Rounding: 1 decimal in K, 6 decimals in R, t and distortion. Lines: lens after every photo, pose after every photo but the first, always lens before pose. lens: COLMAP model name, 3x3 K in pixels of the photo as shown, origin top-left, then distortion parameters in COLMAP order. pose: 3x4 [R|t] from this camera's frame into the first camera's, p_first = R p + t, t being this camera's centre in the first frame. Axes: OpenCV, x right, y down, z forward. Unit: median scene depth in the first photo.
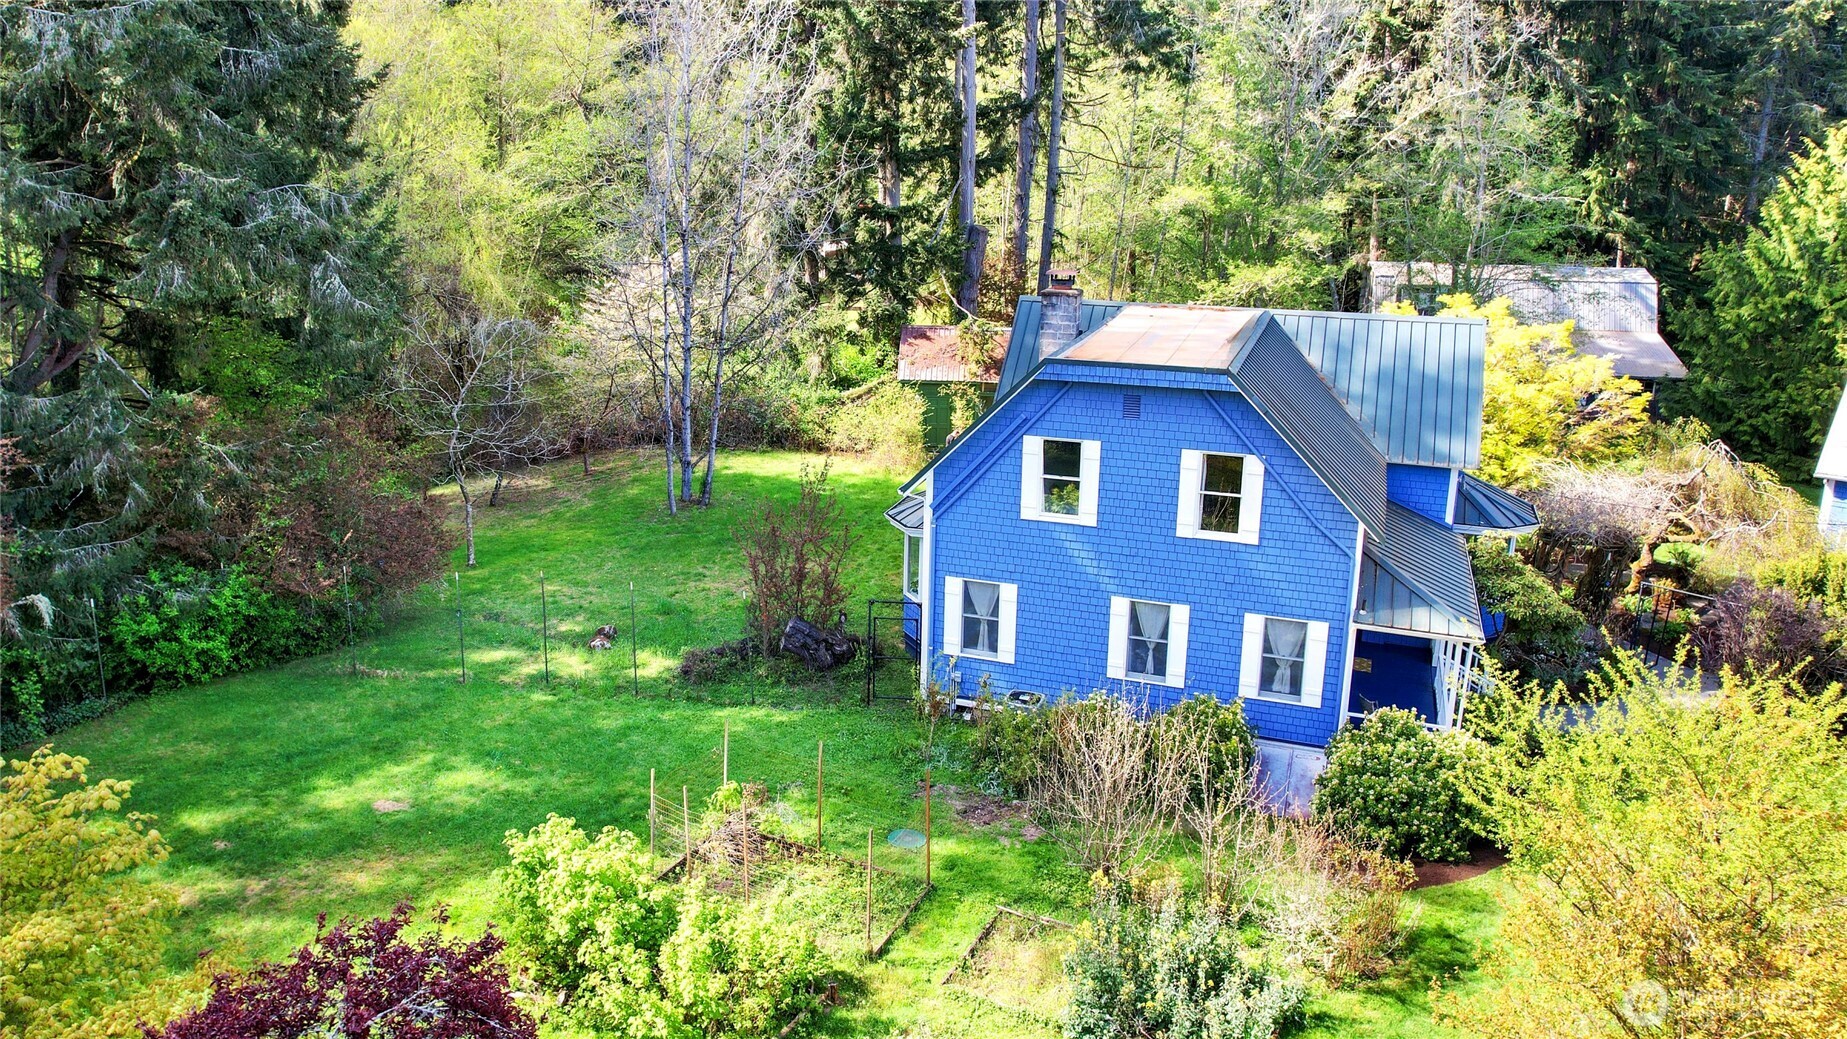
lens RADIAL K [[1341.6, 0, 912.4], [0, 1341.6, 515.4], [0, 0, 1]] dist [-0.040537, 0.049837]
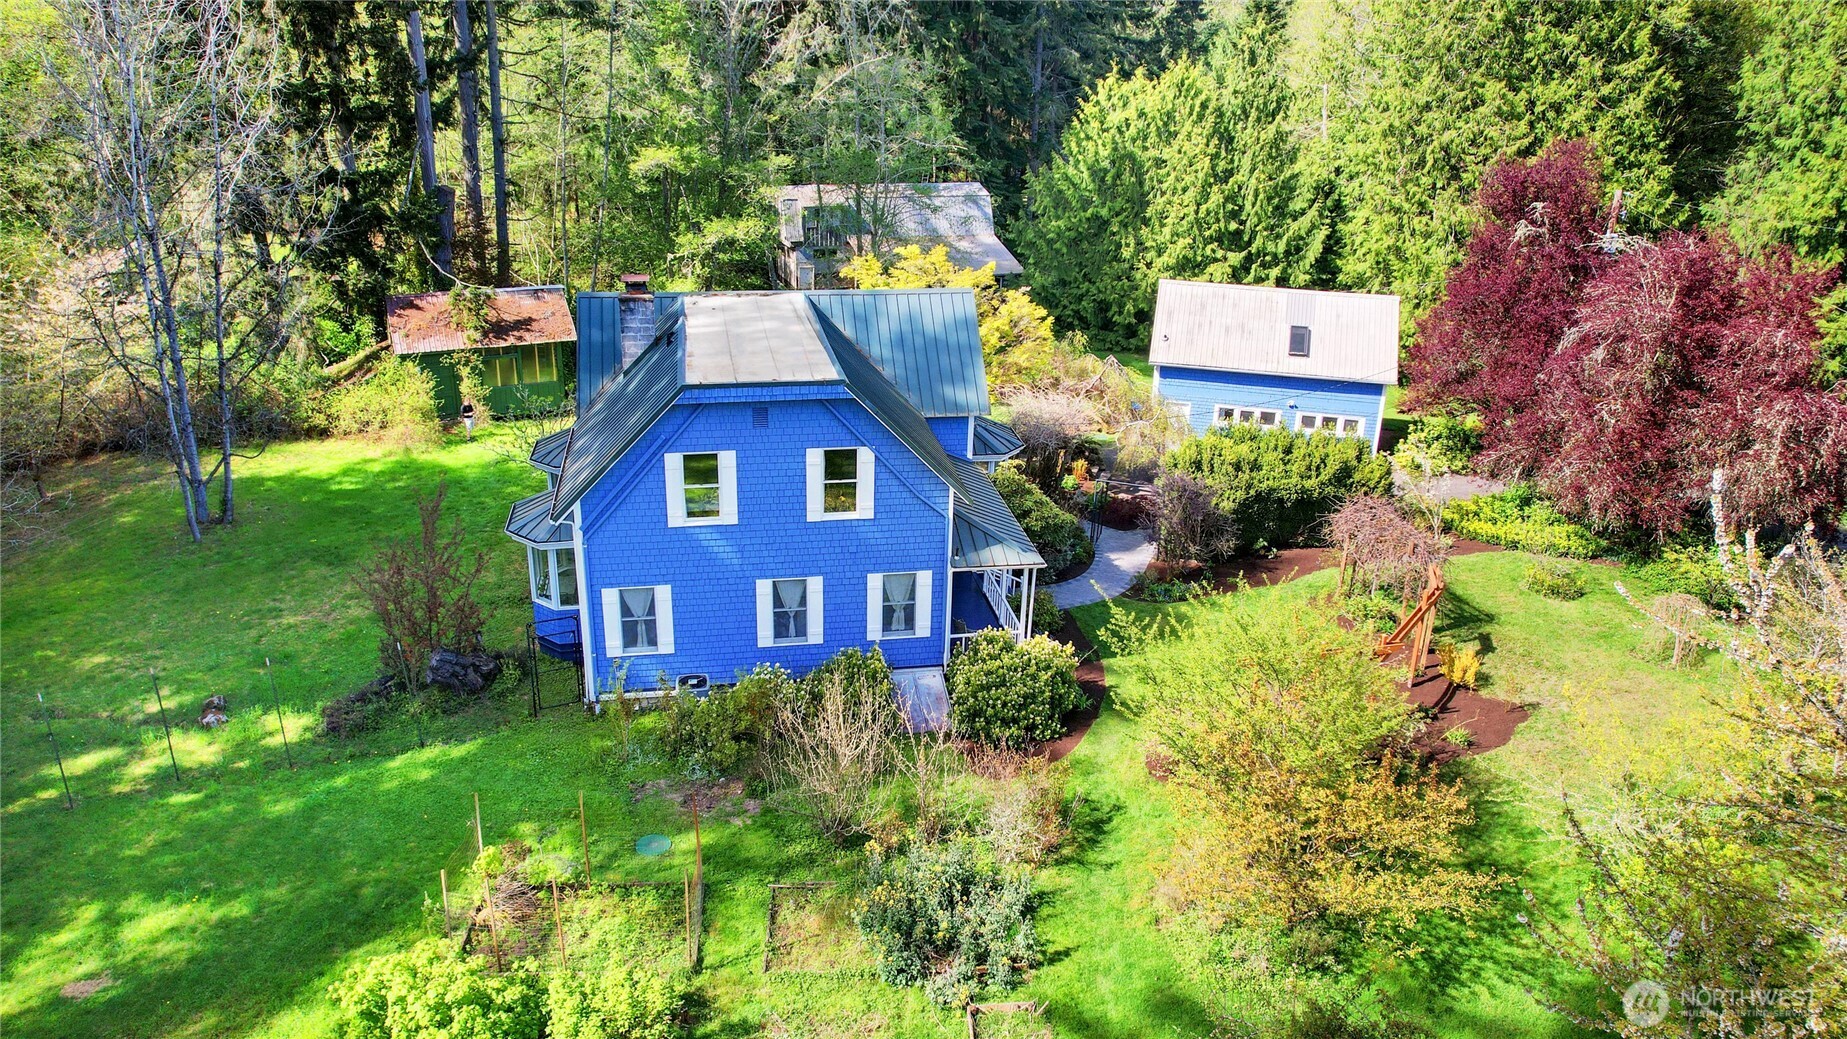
lens RADIAL K [[1209.9, 0, 923.2], [0, 1209.9, 524.9], [0, 0, 1]] dist [-0.040333, 0.023197]
pose [[0.849535, -0.182948, 0.494793, -0.210159], [0.107057, 0.978212, 0.177879, -0.139354], [-0.516555, -0.098144, 0.850611, 0.045875]]
